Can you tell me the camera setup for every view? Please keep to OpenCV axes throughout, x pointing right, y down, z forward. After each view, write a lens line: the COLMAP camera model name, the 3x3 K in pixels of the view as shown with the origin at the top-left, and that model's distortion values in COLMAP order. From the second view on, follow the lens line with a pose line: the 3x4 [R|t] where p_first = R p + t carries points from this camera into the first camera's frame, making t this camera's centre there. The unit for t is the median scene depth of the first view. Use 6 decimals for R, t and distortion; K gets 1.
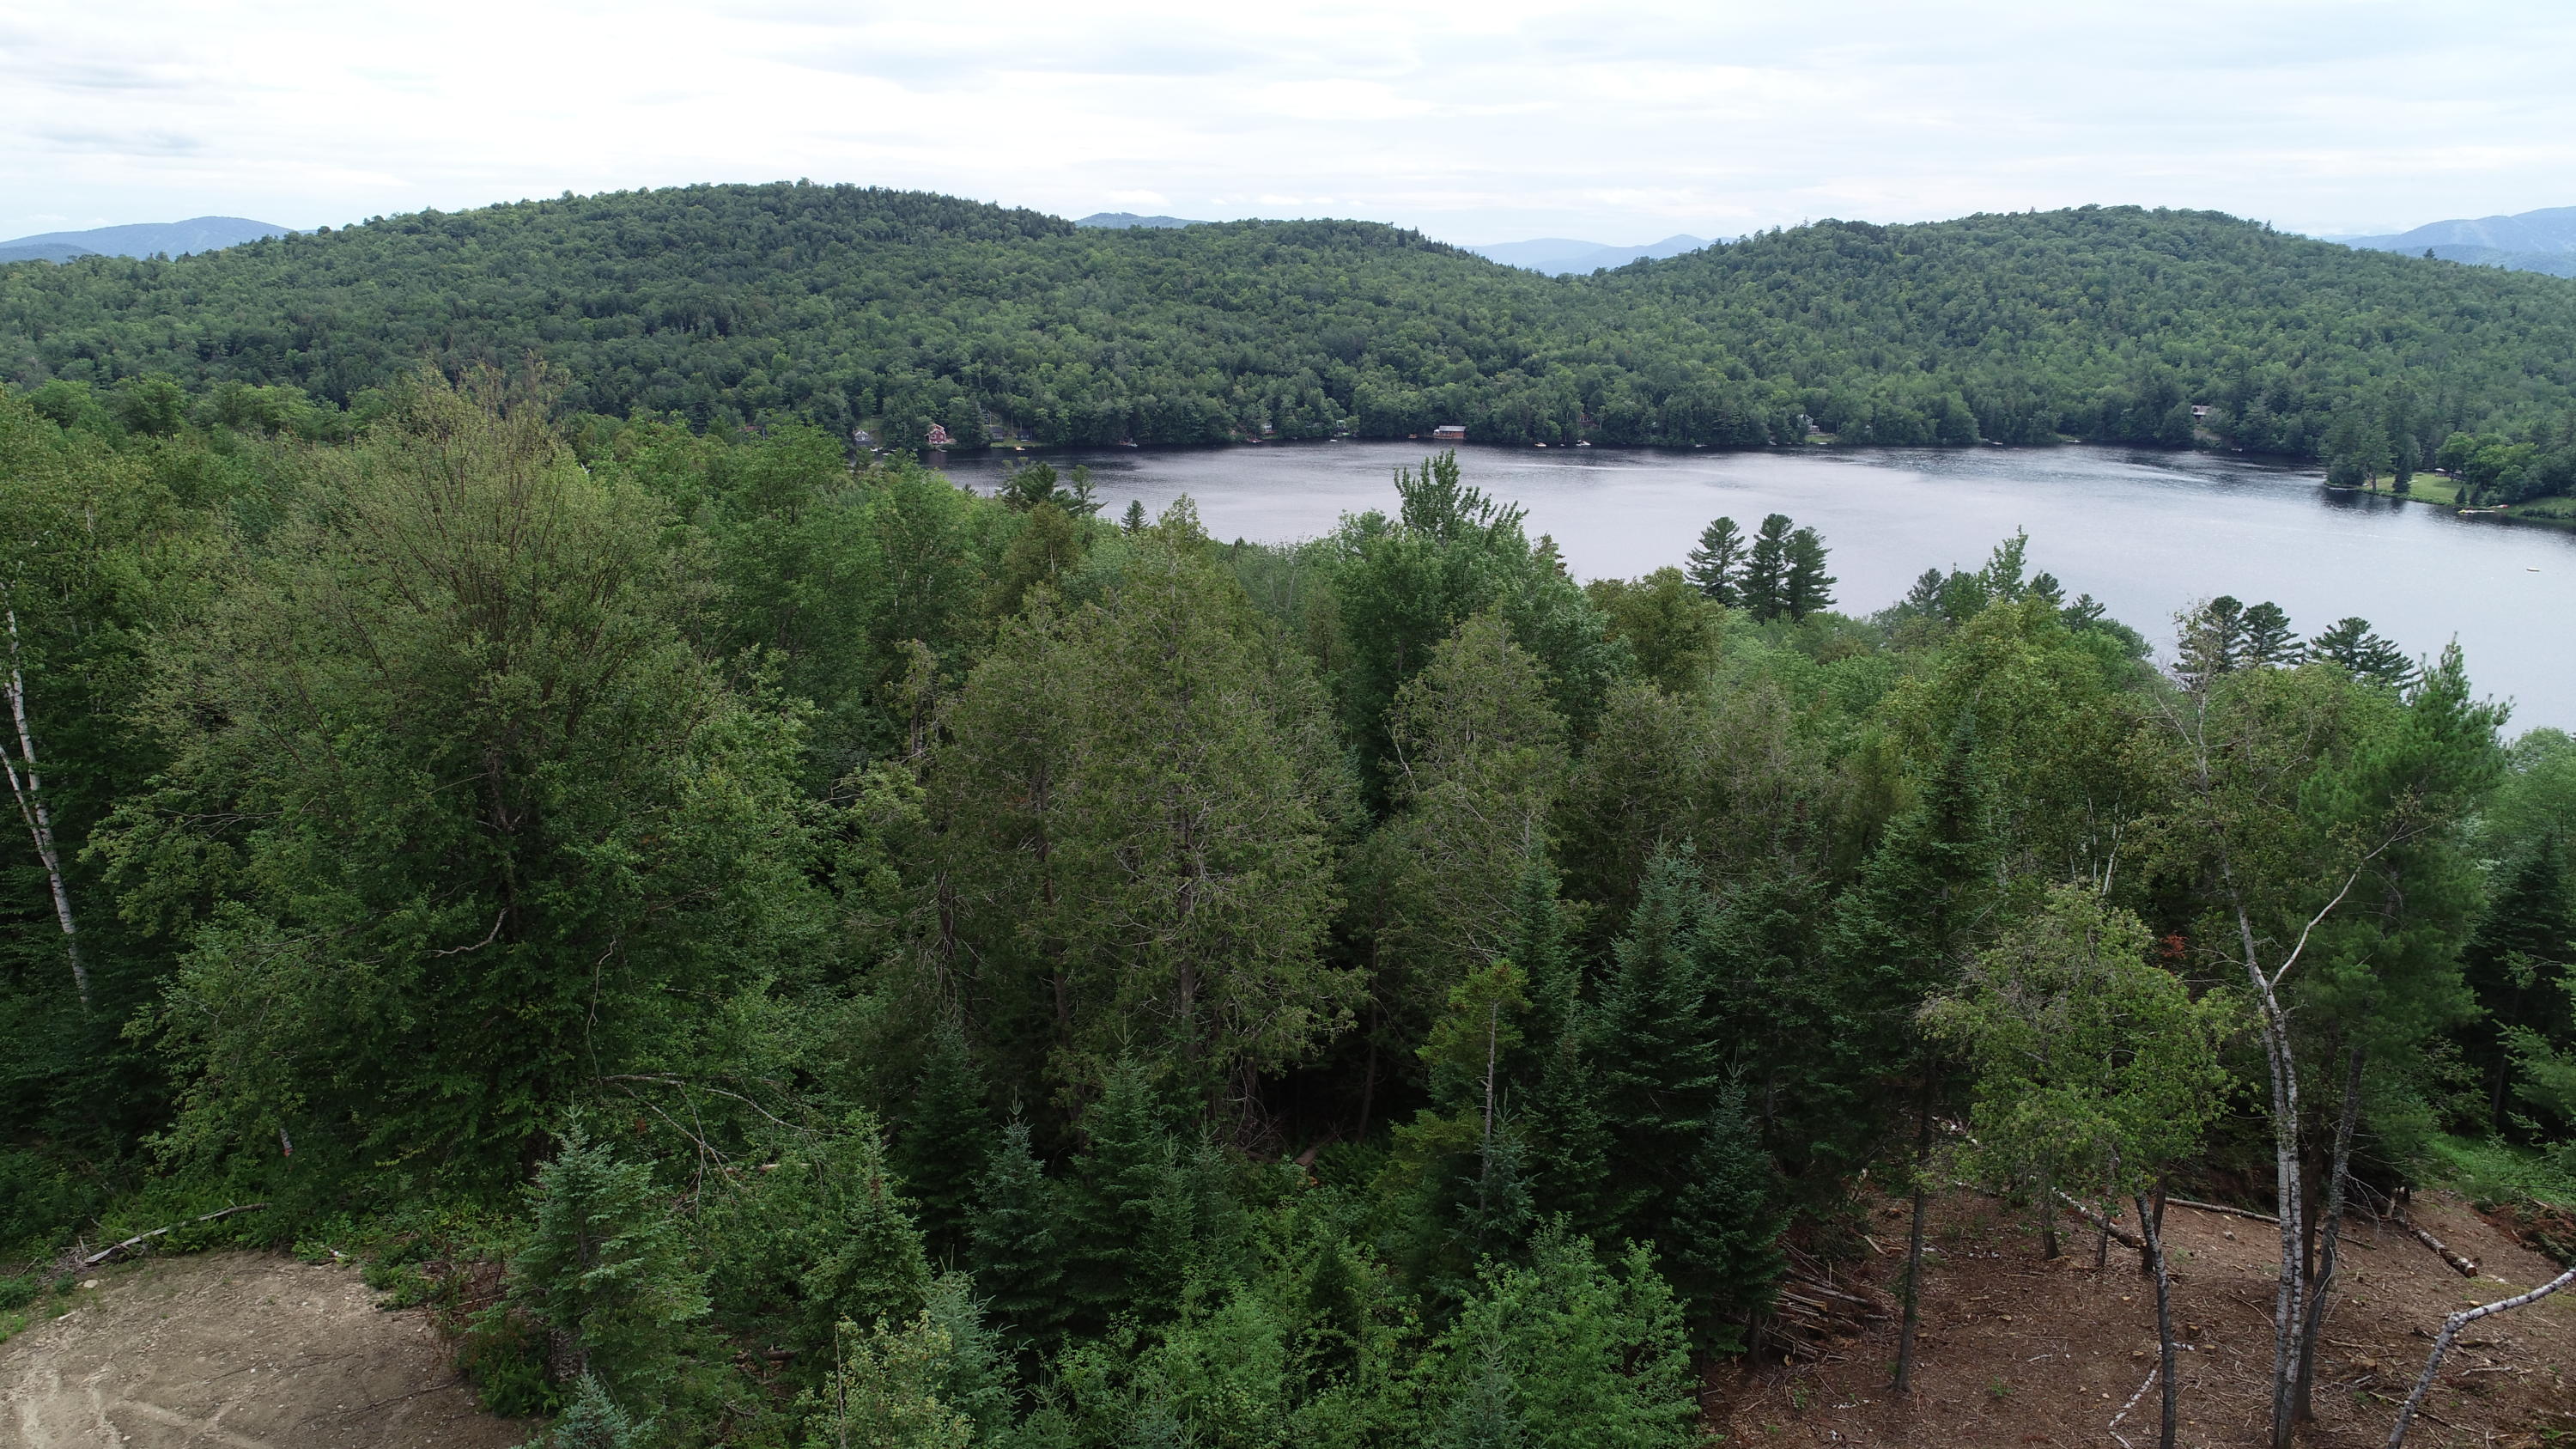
lens RADIAL K [[1718.0, 0, 1280.7], [0, 1718.0, 728.6], [0, 0, 1]] dist [-0.002497, -0.000001]
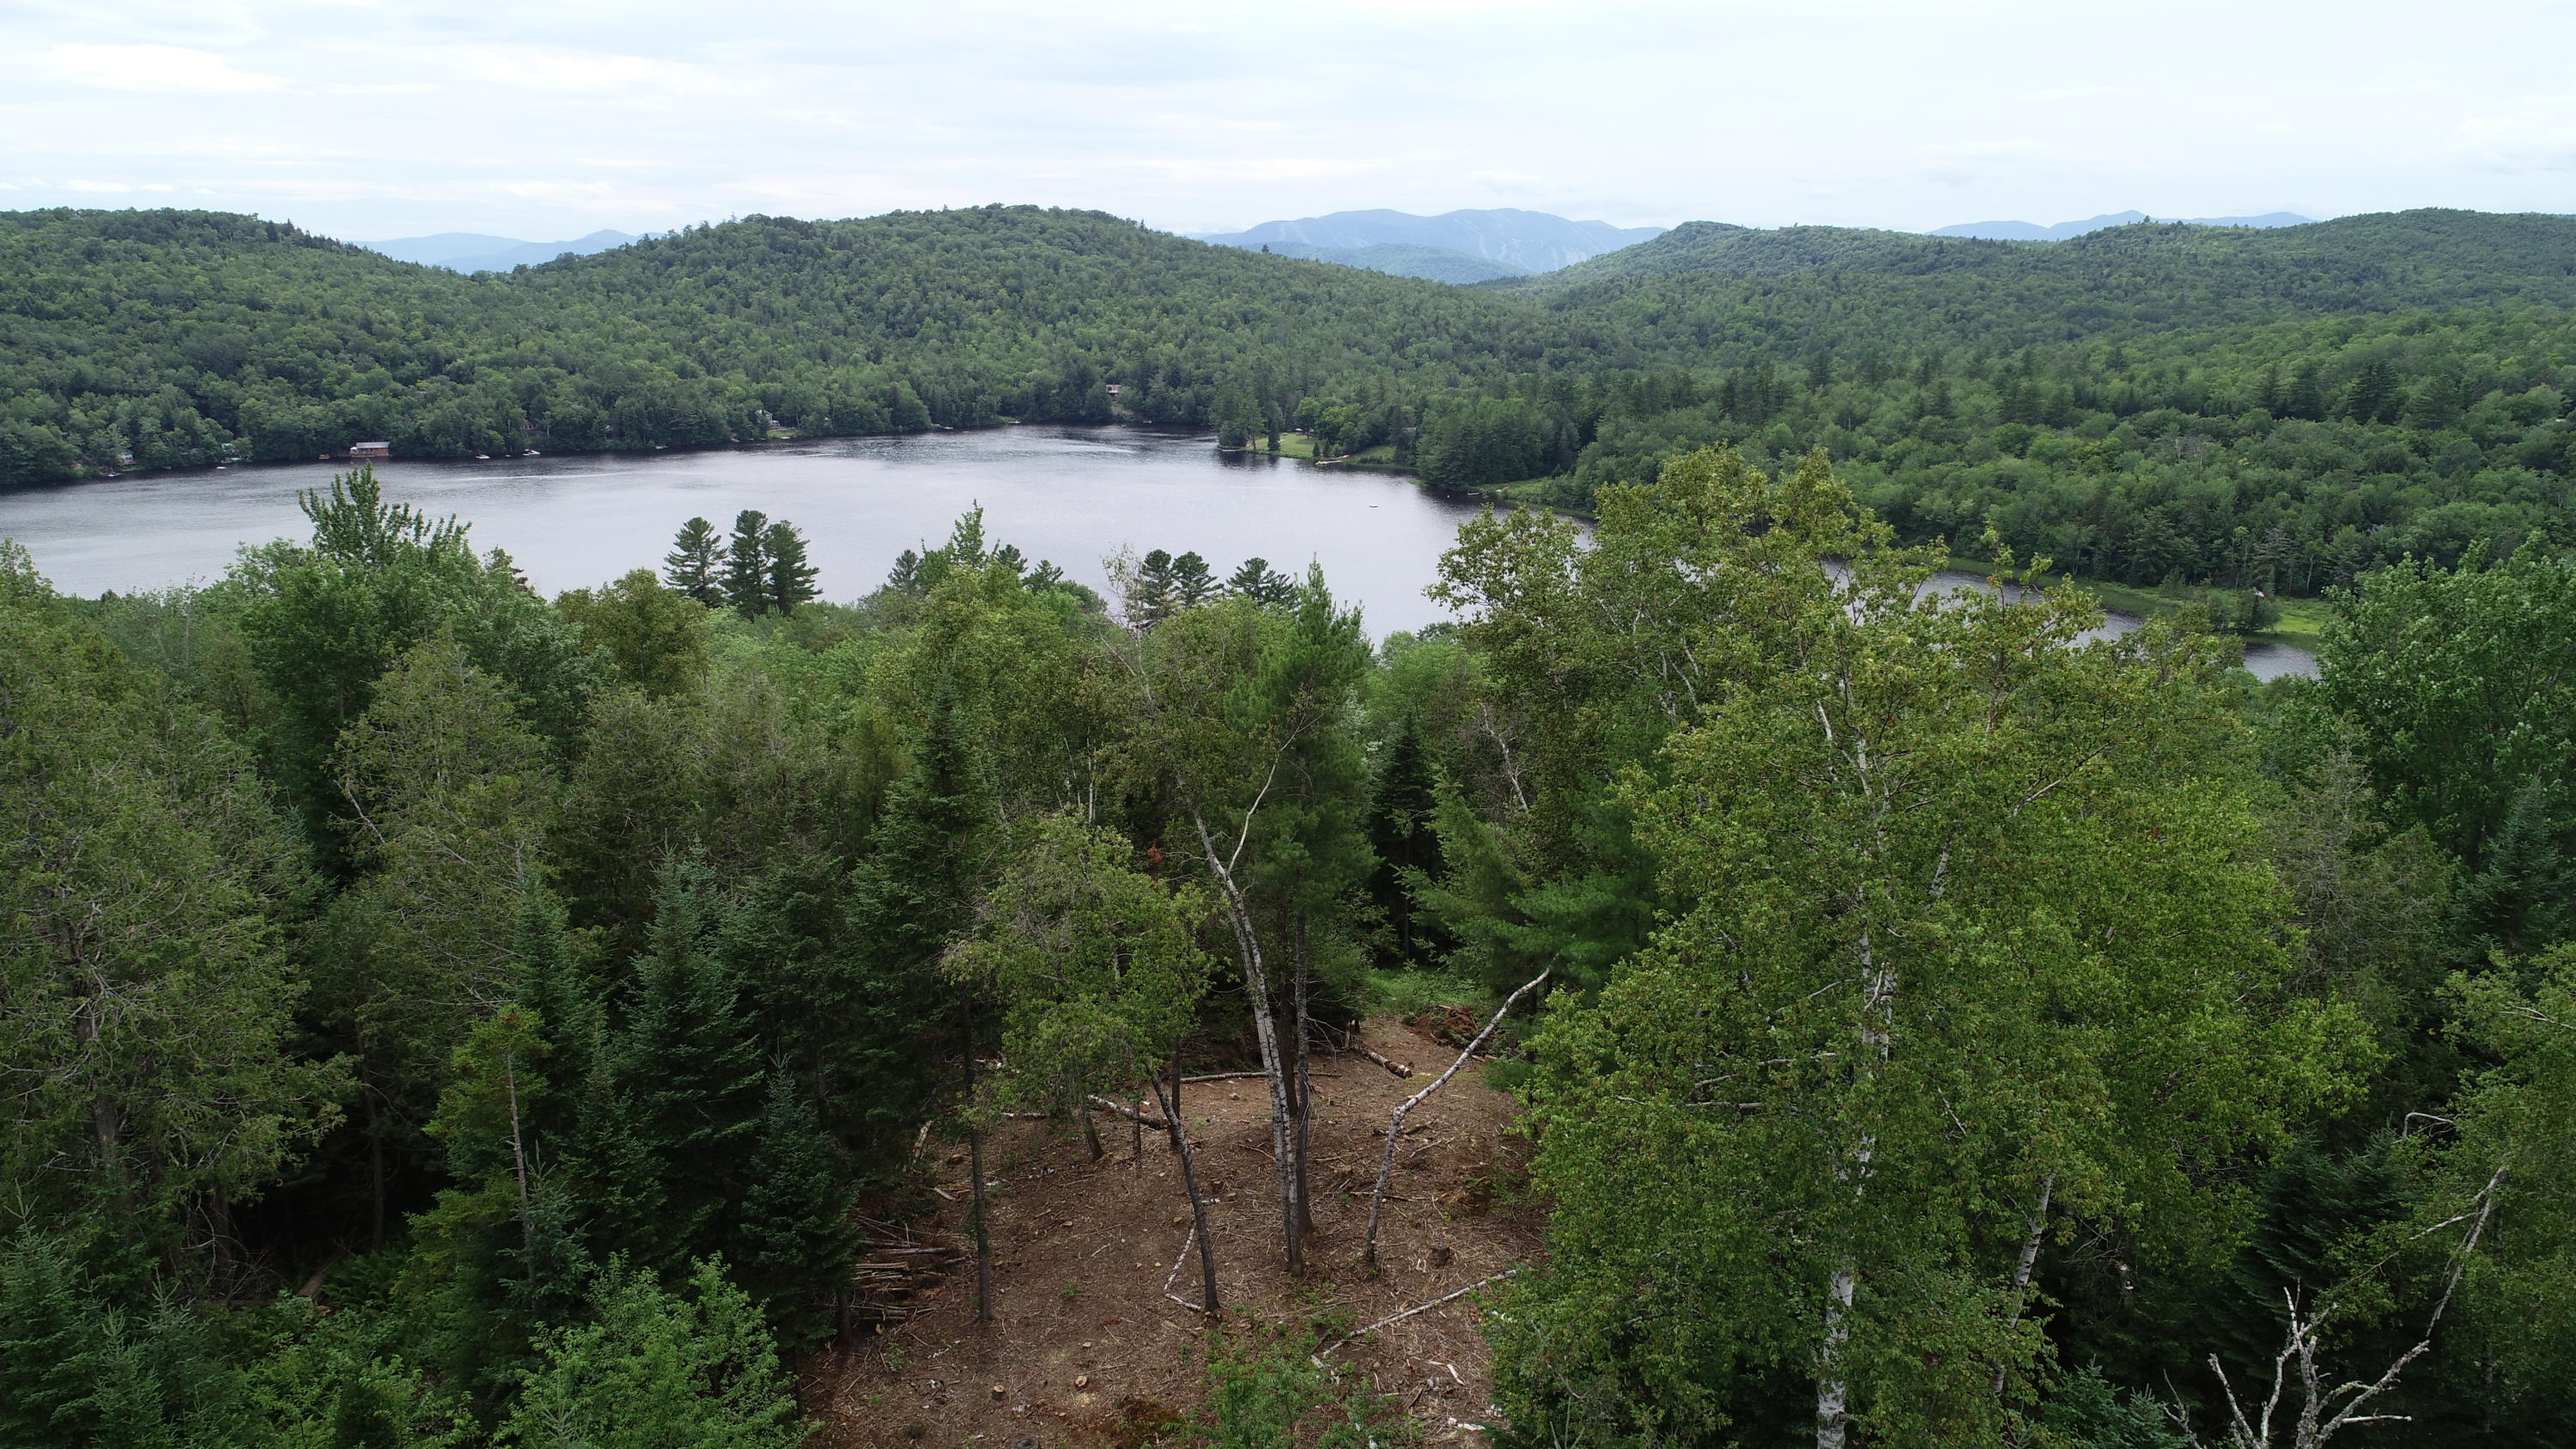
lens RADIAL K [[1718.0, 0, 1280.2], [0, 1718.0, 730.2], [0, 0, 1]] dist [-0.002497, -0.000001]
pose [[0.835760, -0.147950, 0.528788, 0.005819], [0.146297, 0.988205, 0.045265, 0.004602], [-0.529248, 0.039529, 0.847546, 0.000294]]
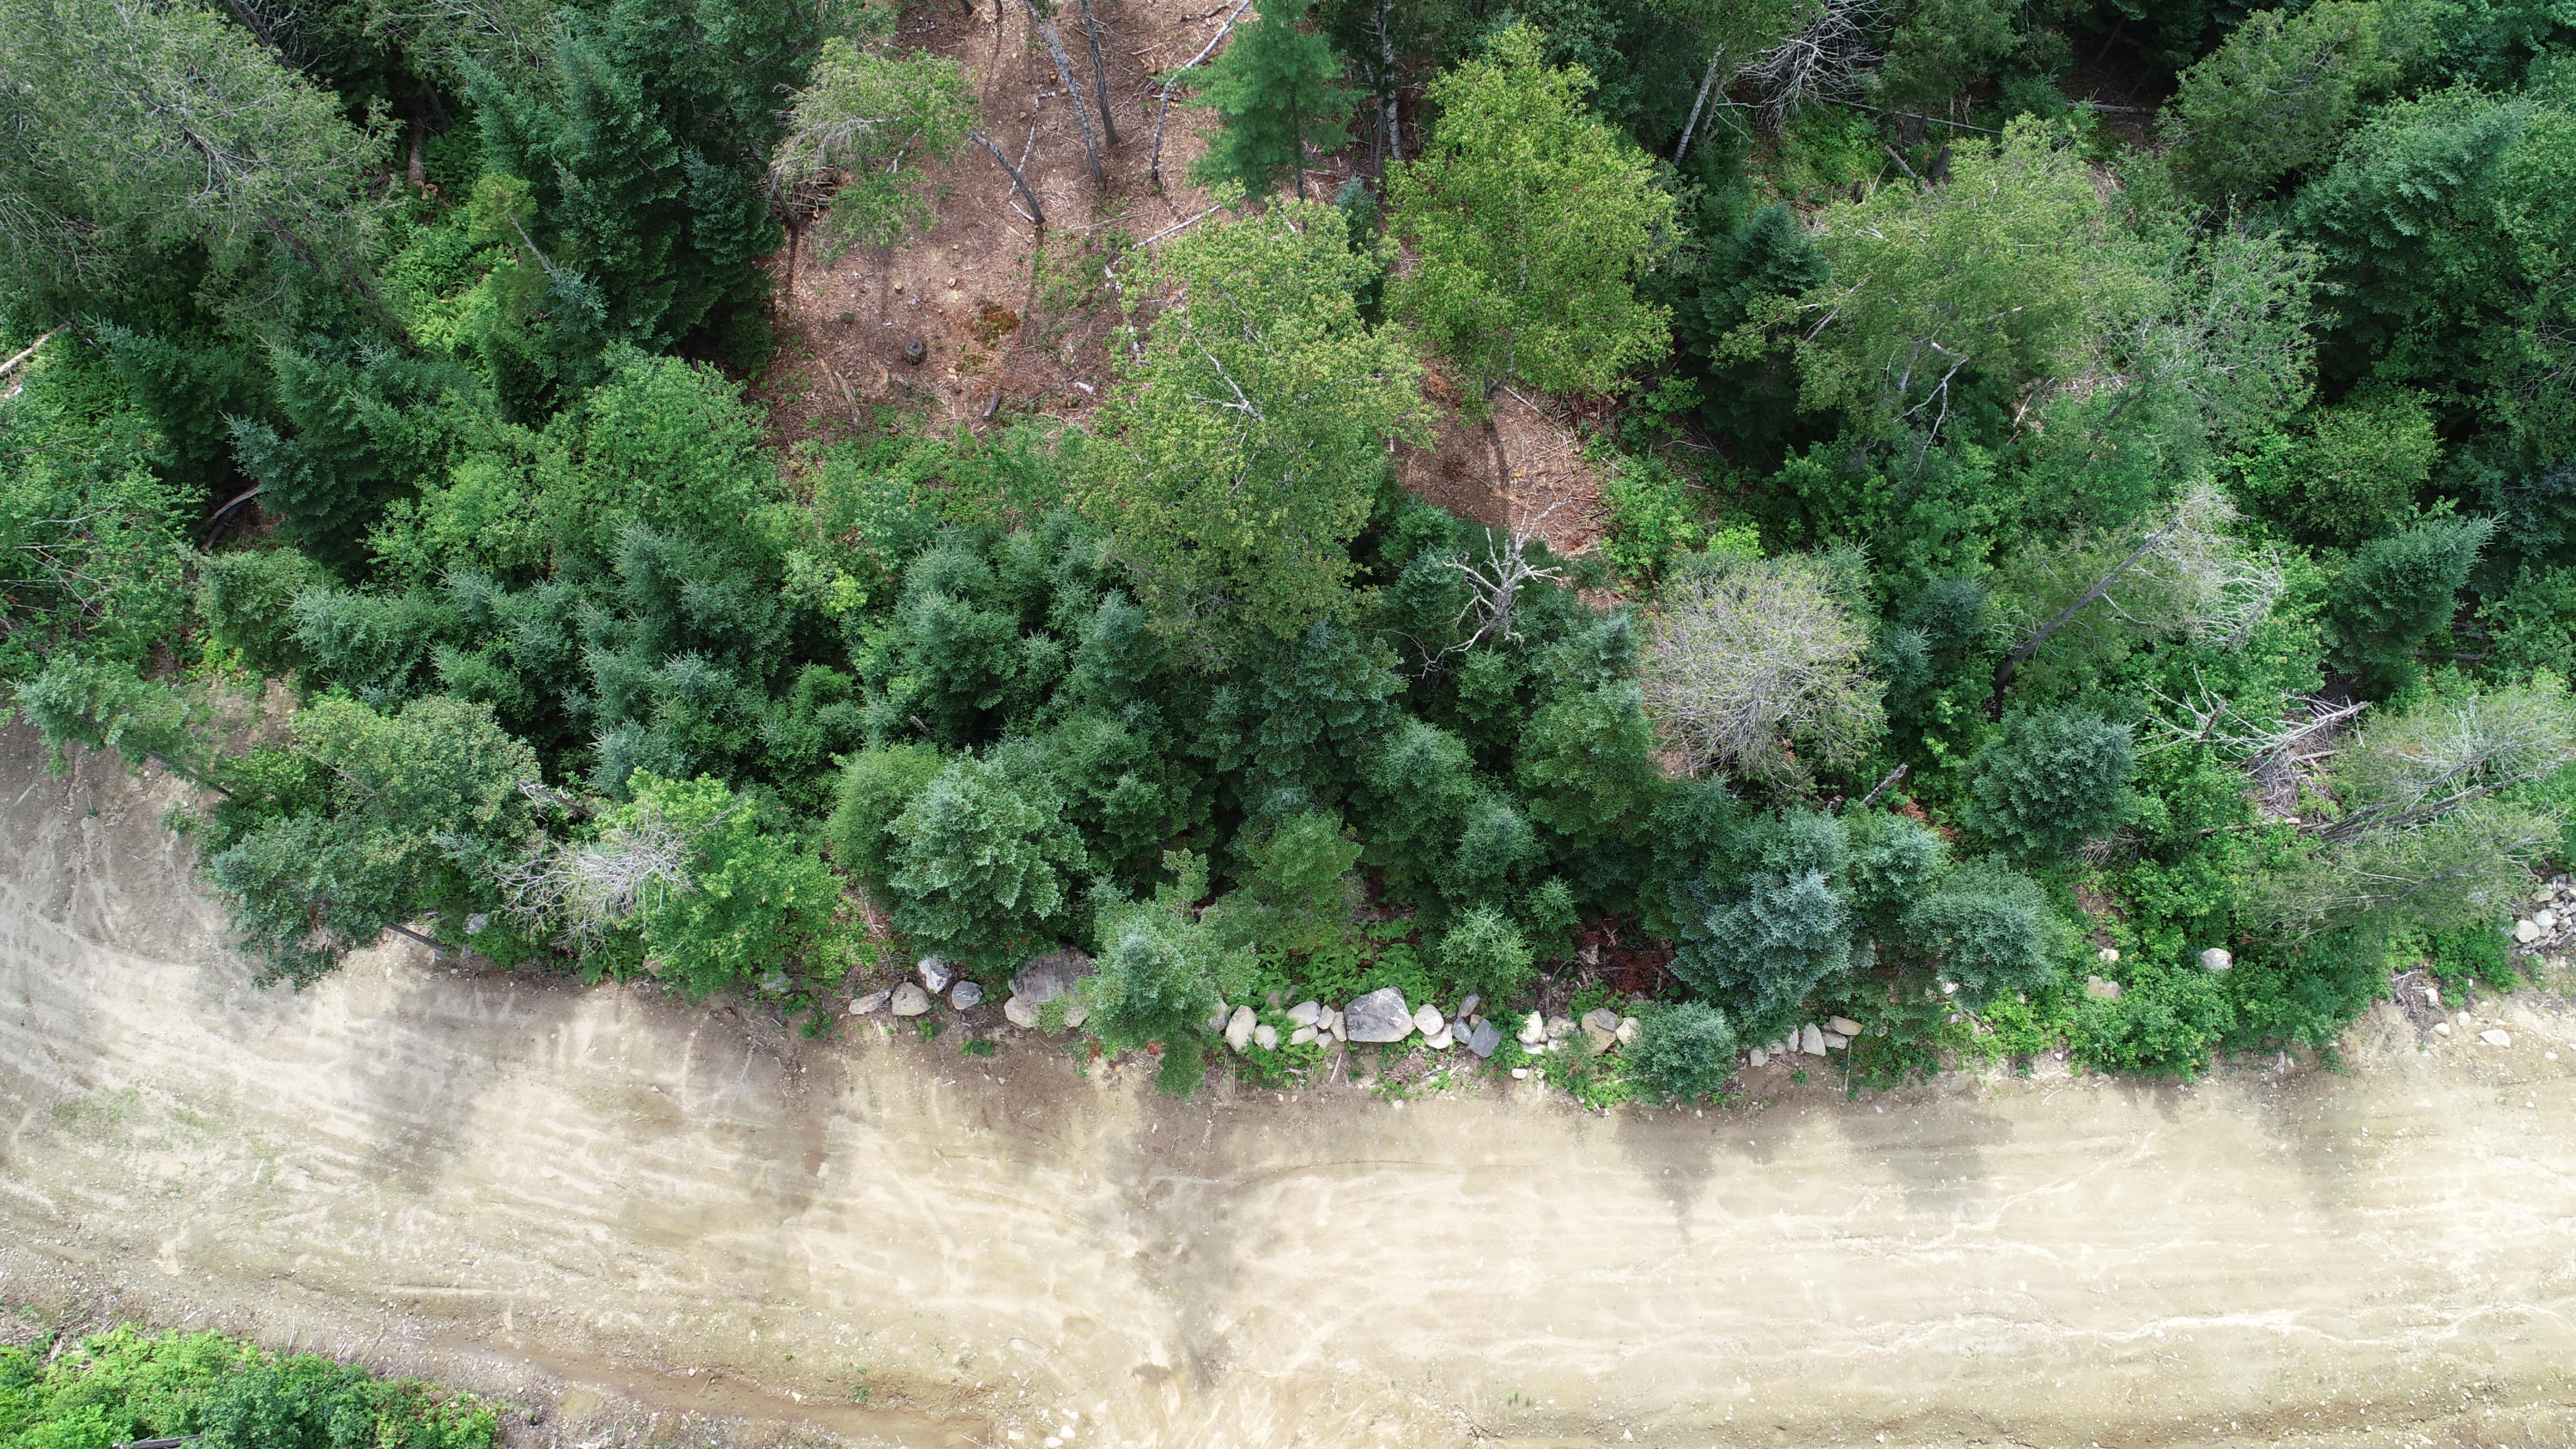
lens RADIAL K [[1718.0, 0, 1300.2], [0, 1718.0, 716.8], [0, 0, 1]] dist [-0.002497, -0.000001]
pose [[0.861501, -0.493823, 0.118133, 0.173407], [0.168533, 0.497568, 0.850895, -0.383081], [-0.478971, -0.713138, 0.511881, -0.158846]]
